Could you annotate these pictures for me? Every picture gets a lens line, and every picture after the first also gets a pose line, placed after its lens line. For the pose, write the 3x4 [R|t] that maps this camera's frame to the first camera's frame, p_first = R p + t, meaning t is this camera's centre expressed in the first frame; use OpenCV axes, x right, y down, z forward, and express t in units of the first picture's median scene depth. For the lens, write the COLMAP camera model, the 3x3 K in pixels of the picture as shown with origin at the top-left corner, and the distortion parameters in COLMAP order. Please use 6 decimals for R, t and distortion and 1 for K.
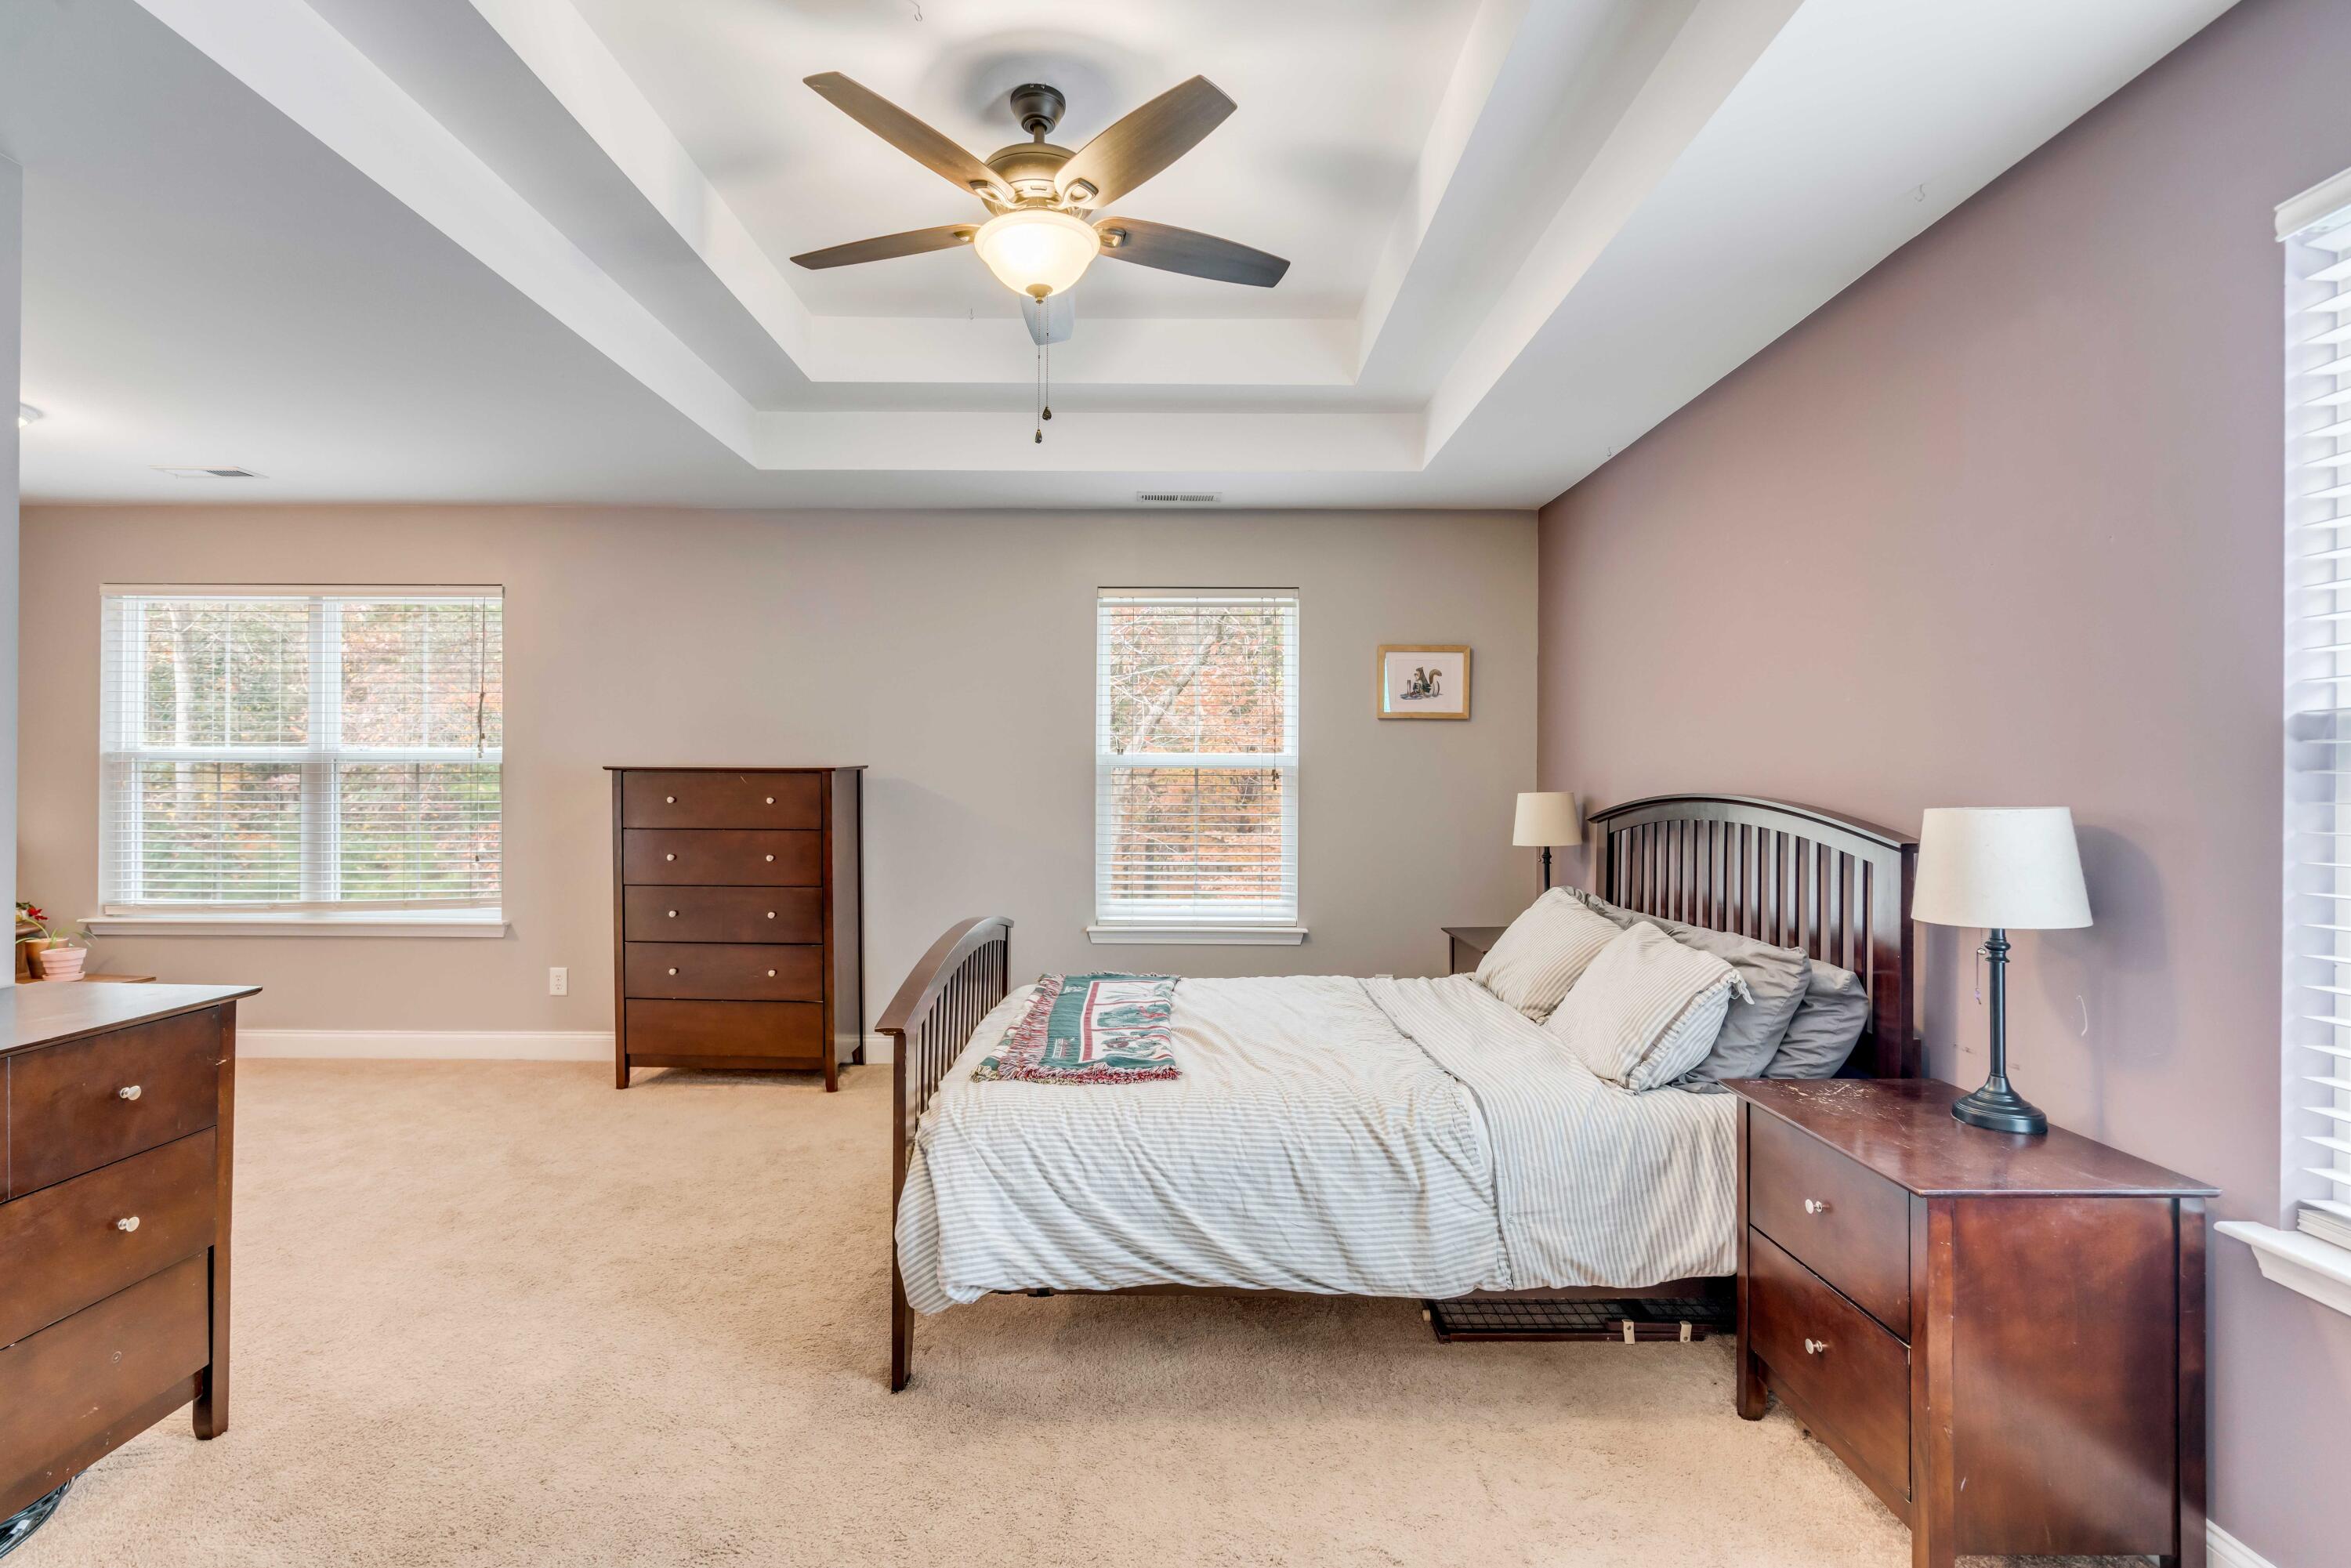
lens RADIAL K [[1079.5, 0, 1175.5], [0, 1079.5, 784.0], [0, 0, 1]] dist [-0.004161, -0.000366]
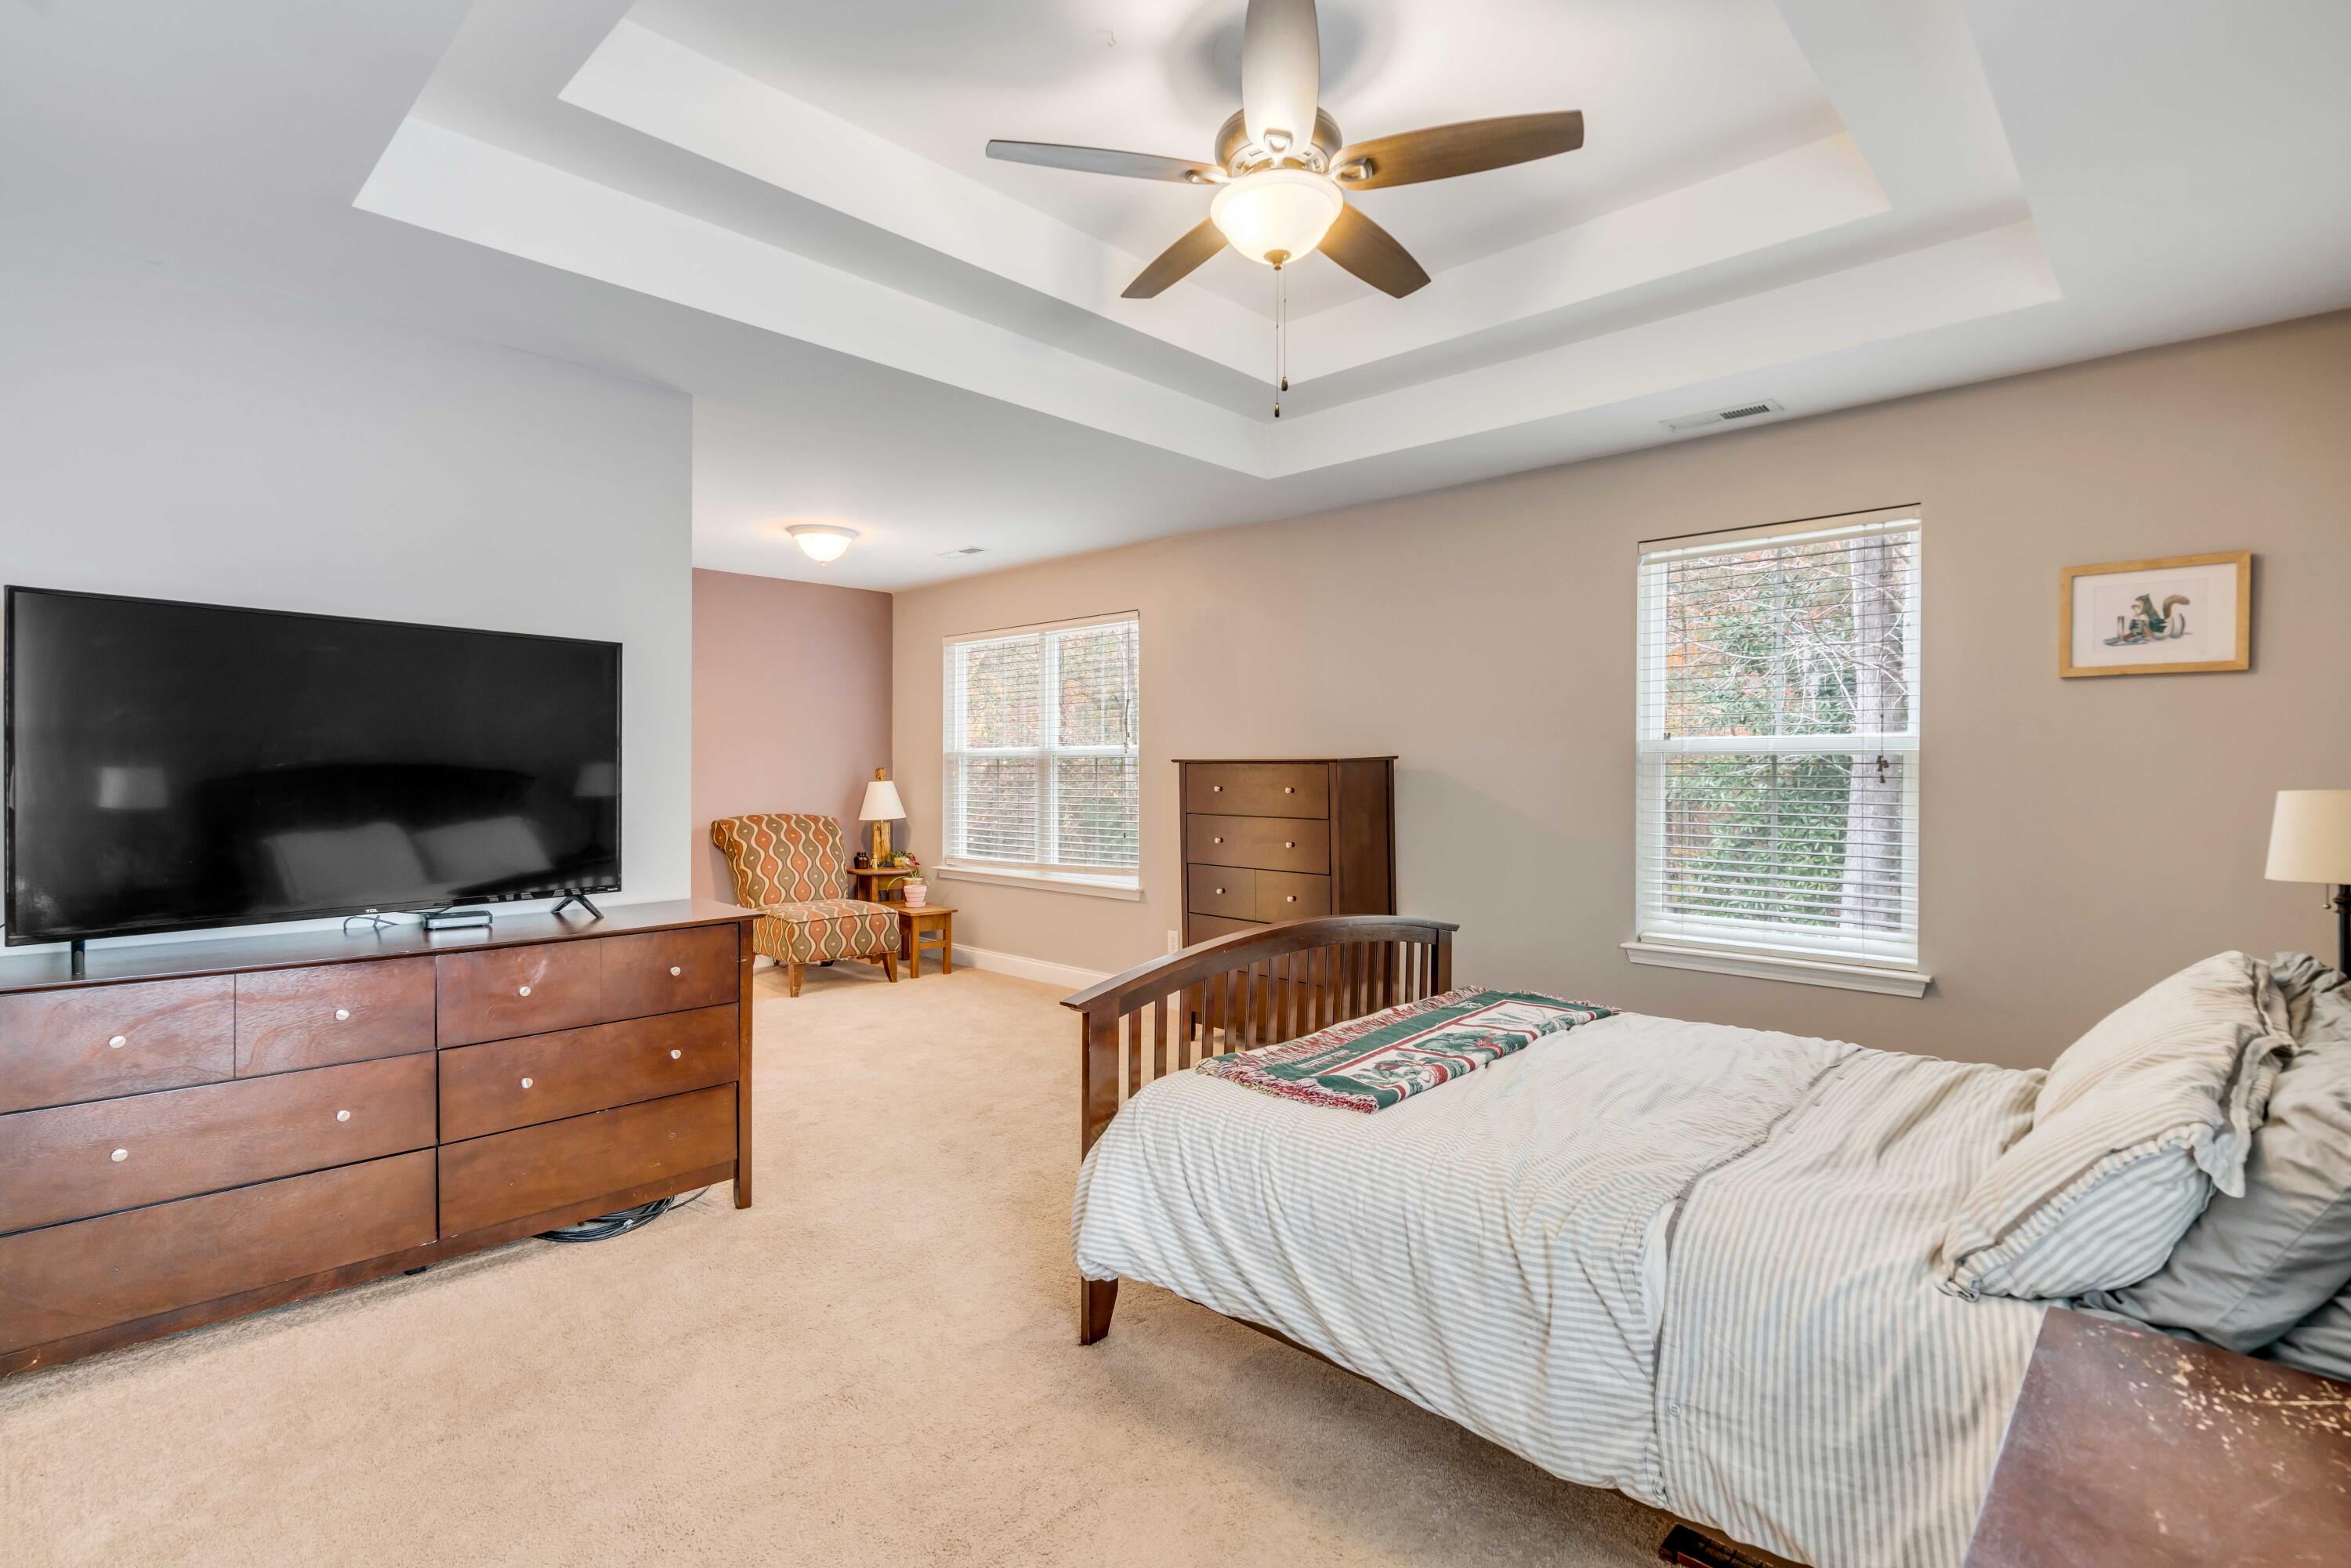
lens RADIAL K [[1109.4, 0, 1176.4], [0, 1109.4, 775.0], [0, 0, 1]] dist [0.000821, 0.000322]
pose [[0.726230, 0.001185, -0.687451, 0.449183], [-0.000514, 0.999999, 0.001182, -0.001900], [0.687452, -0.000505, 0.726230, 0.211373]]
